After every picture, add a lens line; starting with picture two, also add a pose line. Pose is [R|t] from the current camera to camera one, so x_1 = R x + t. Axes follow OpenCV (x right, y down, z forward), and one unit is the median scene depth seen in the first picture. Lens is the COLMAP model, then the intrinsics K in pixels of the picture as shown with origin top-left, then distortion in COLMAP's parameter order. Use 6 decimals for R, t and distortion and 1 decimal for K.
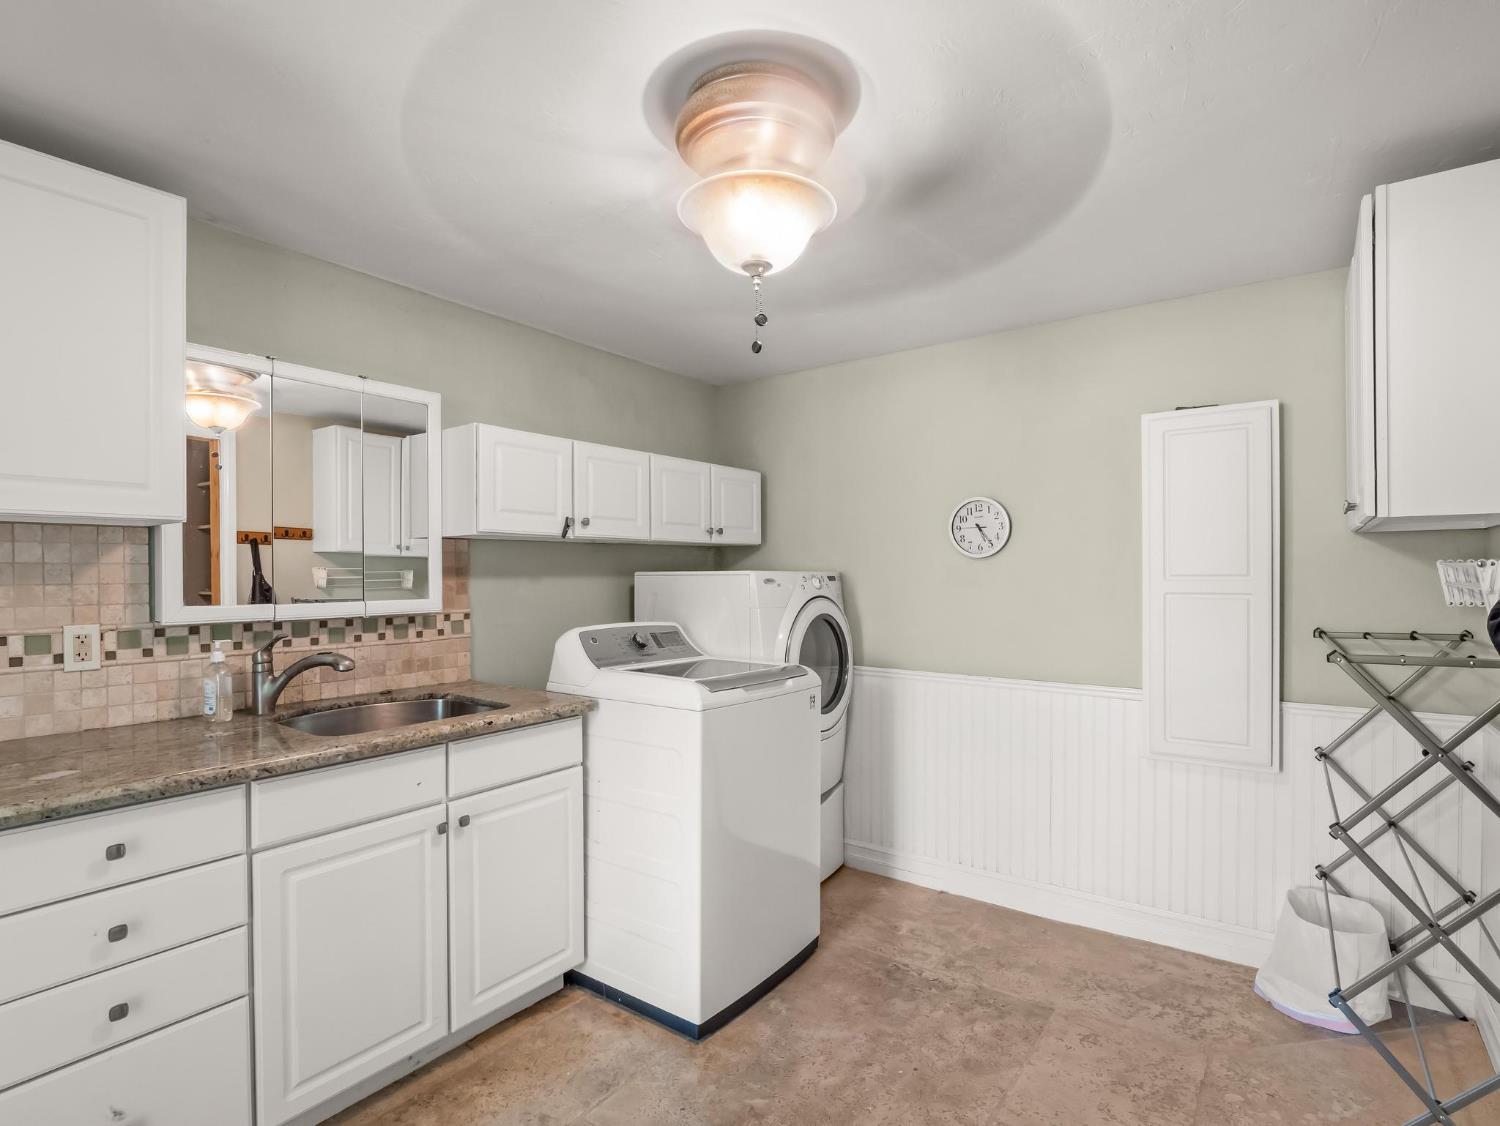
lens RADIAL K [[740.4, 0, 741.6], [0, 740.4, 560.1], [0, 0, 1]] dist [-0.001315, -0.000313]
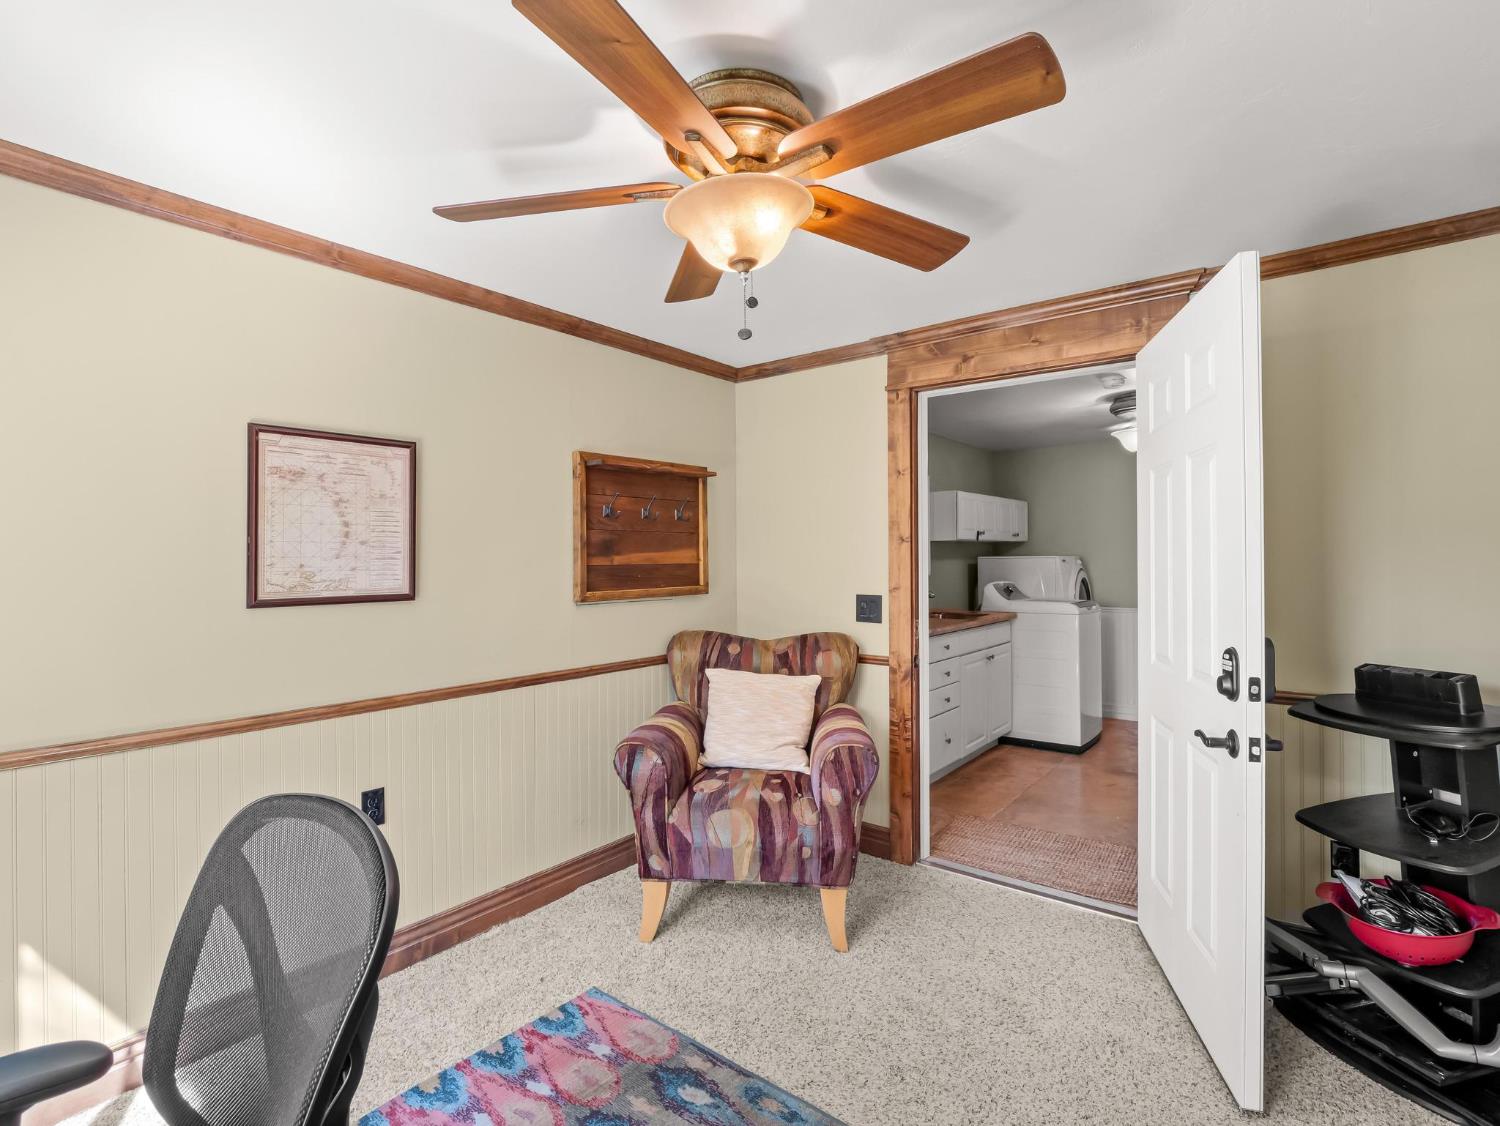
lens RADIAL K [[740.4, 0, 741.6], [0, 740.4, 560.1], [0, 0, 1]] dist [-0.001315, -0.000313]
pose [[0.999314, -0.007739, -0.036220, -0.826898], [0.008289, 0.999852, 0.015055, -0.012043], [0.036098, -0.015344, 0.999230, -1.098989]]
